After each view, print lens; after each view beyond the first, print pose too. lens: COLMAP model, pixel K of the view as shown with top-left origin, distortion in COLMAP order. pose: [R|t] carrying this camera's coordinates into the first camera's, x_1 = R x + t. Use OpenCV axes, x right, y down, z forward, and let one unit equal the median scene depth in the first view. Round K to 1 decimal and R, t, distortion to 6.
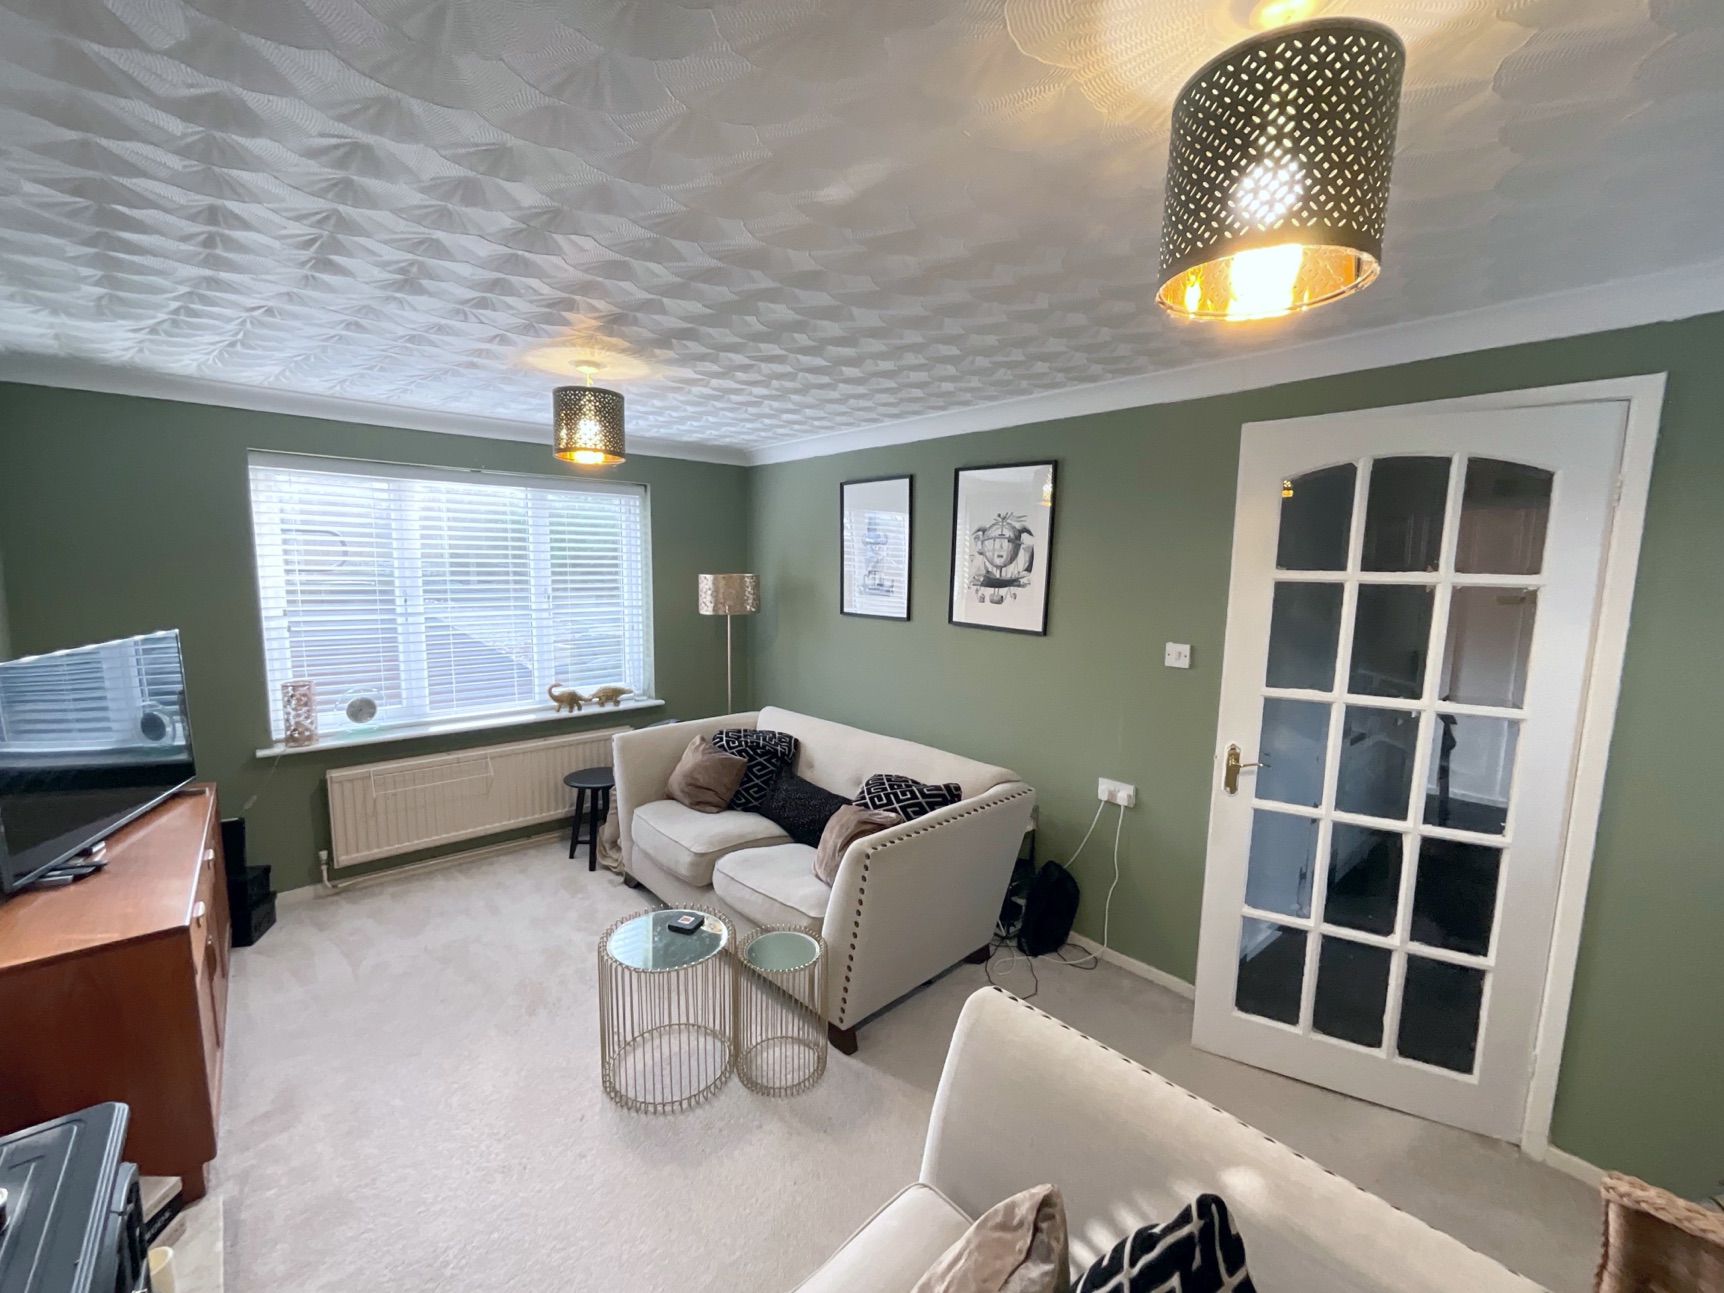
lens RADIAL K [[701.6, 0, 854.7], [0, 701.6, 648.0], [0, 0, 1]] dist [-0.000982, 0.000105]
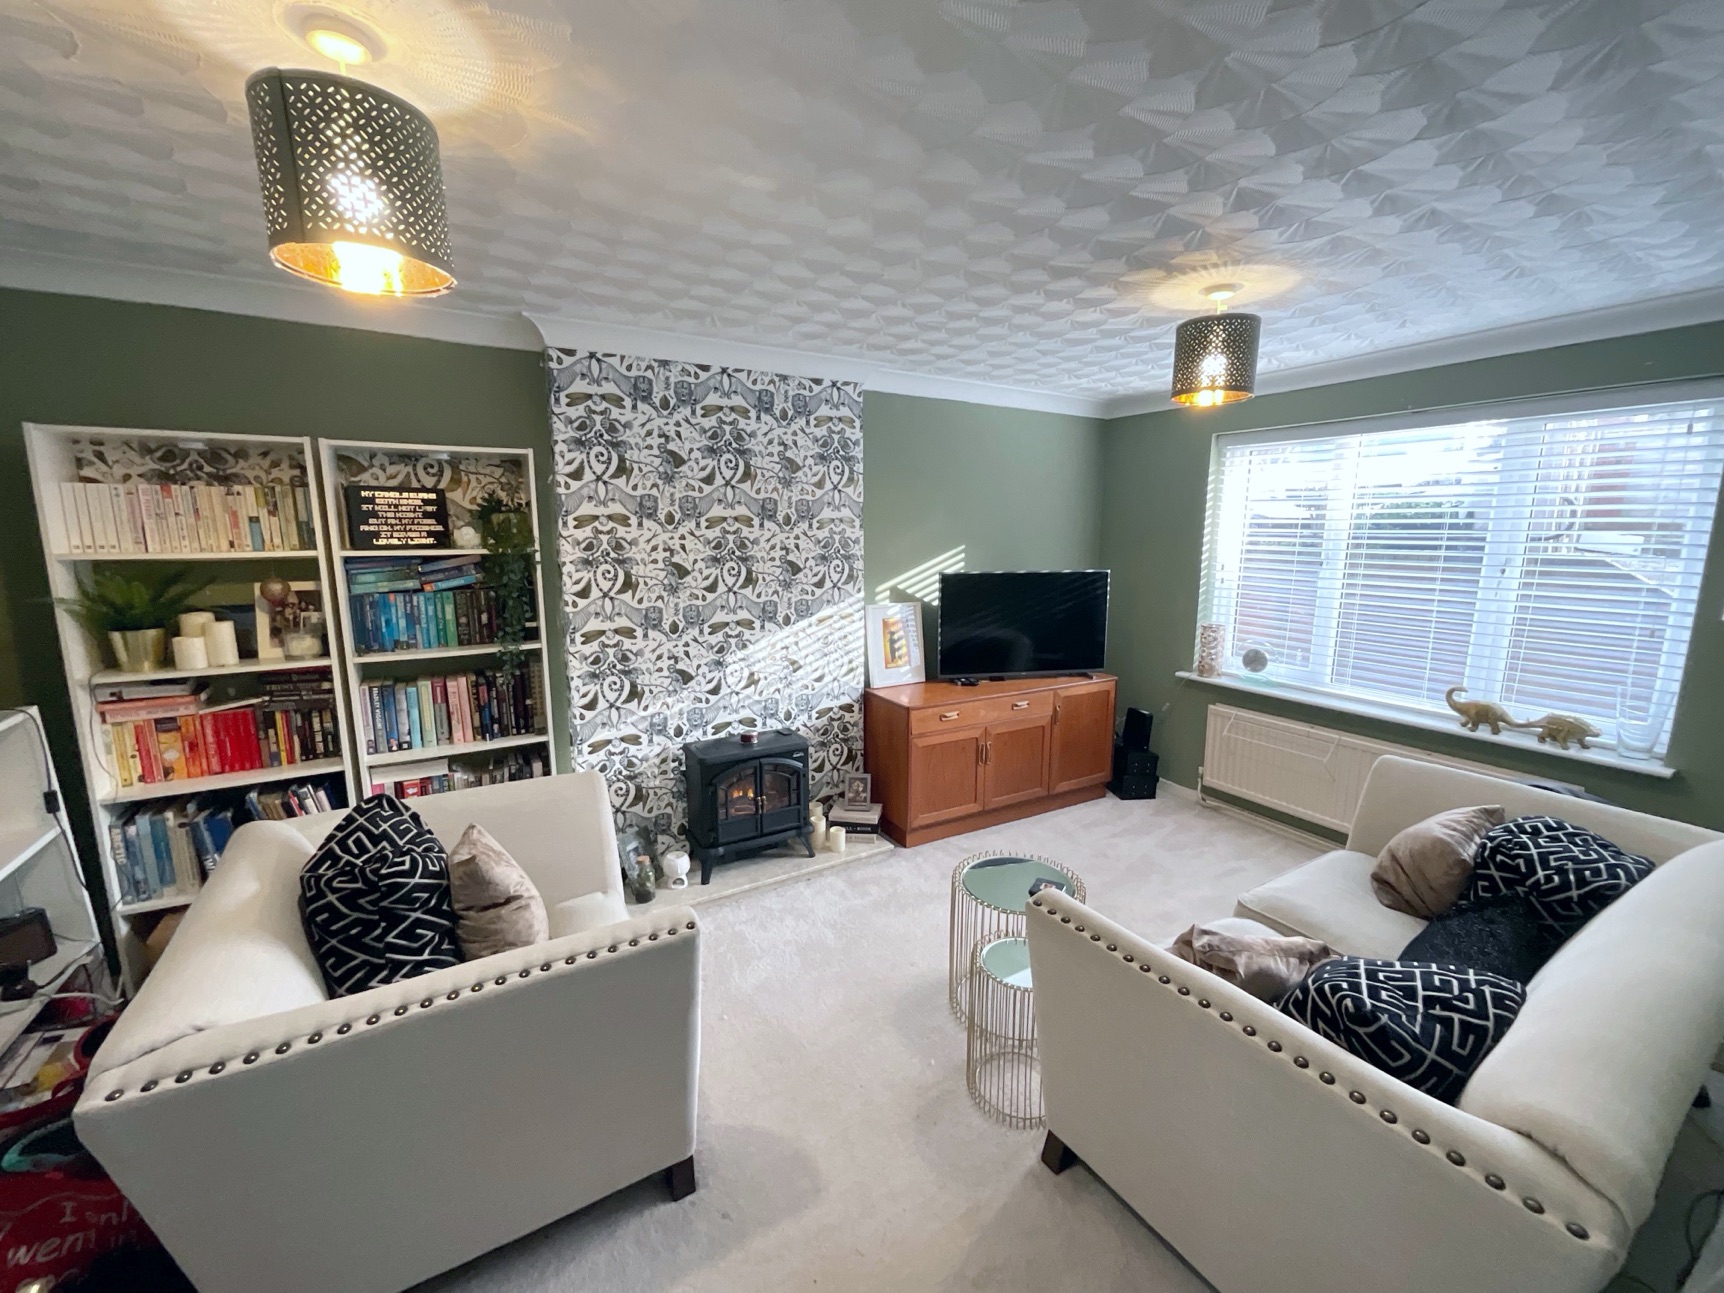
lens RADIAL K [[701.6, 0, 857.2], [0, 701.6, 645.8], [0, 0, 1]] dist [-0.000982, 0.000105]
pose [[-0.197508, 0.150338, -0.968705, 0.507861], [-0.125011, 0.976240, 0.176995, -0.053624], [0.972298, 0.156056, -0.174021, 0.624956]]
